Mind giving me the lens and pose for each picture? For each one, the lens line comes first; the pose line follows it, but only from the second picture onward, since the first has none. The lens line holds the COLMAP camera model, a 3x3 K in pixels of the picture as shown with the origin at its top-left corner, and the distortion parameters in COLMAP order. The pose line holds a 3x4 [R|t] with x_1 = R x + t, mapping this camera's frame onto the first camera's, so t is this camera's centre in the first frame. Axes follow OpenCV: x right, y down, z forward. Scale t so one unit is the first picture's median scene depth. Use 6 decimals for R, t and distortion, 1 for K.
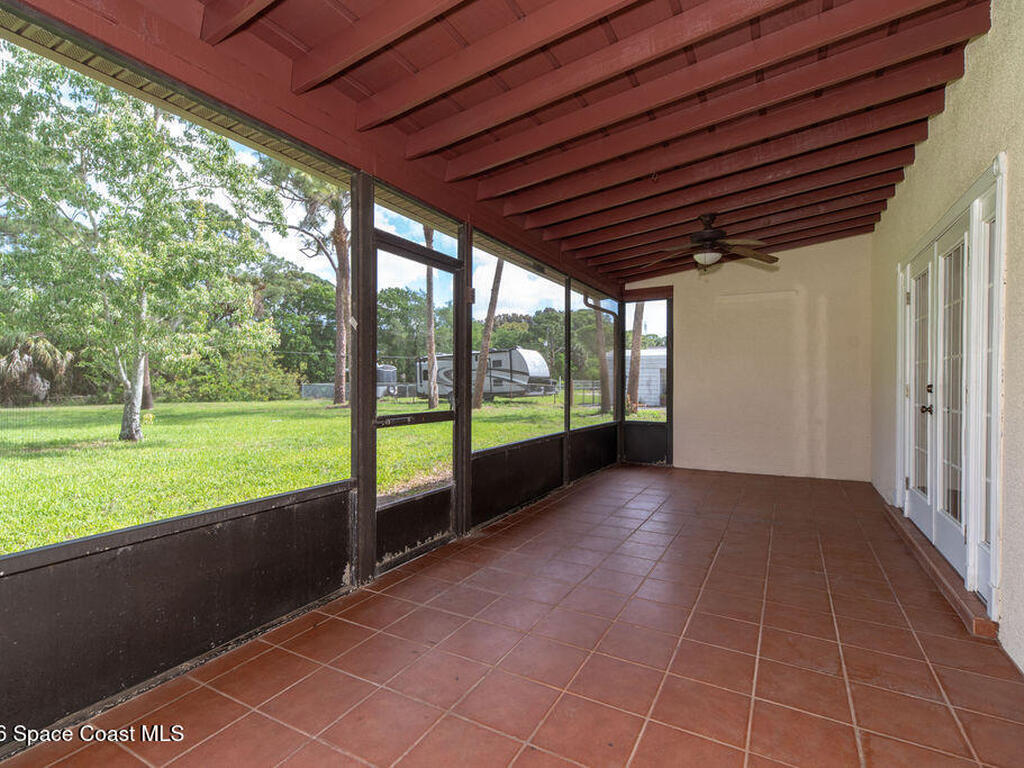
lens RADIAL K [[497.9, 0, 508.8], [0, 497.9, 387.0], [0, 0, 1]] dist [0.012795, 0.000721]
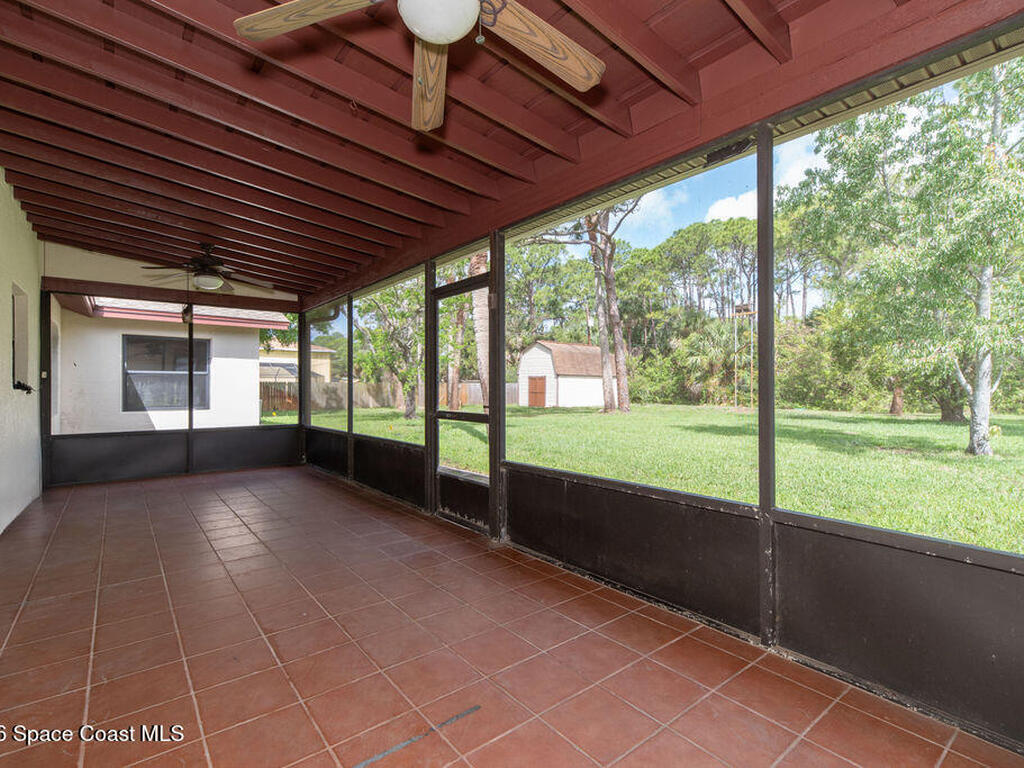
lens RADIAL K [[497.9, 0, 511.7], [0, 497.9, 385.1], [0, 0, 1]] dist [0.012795, 0.000721]
pose [[-0.394600, -0.009331, -0.918805, 0.829412], [-0.002366, 0.999955, -0.009139, -0.005253], [0.918850, -0.001432, -0.394605, 1.431504]]
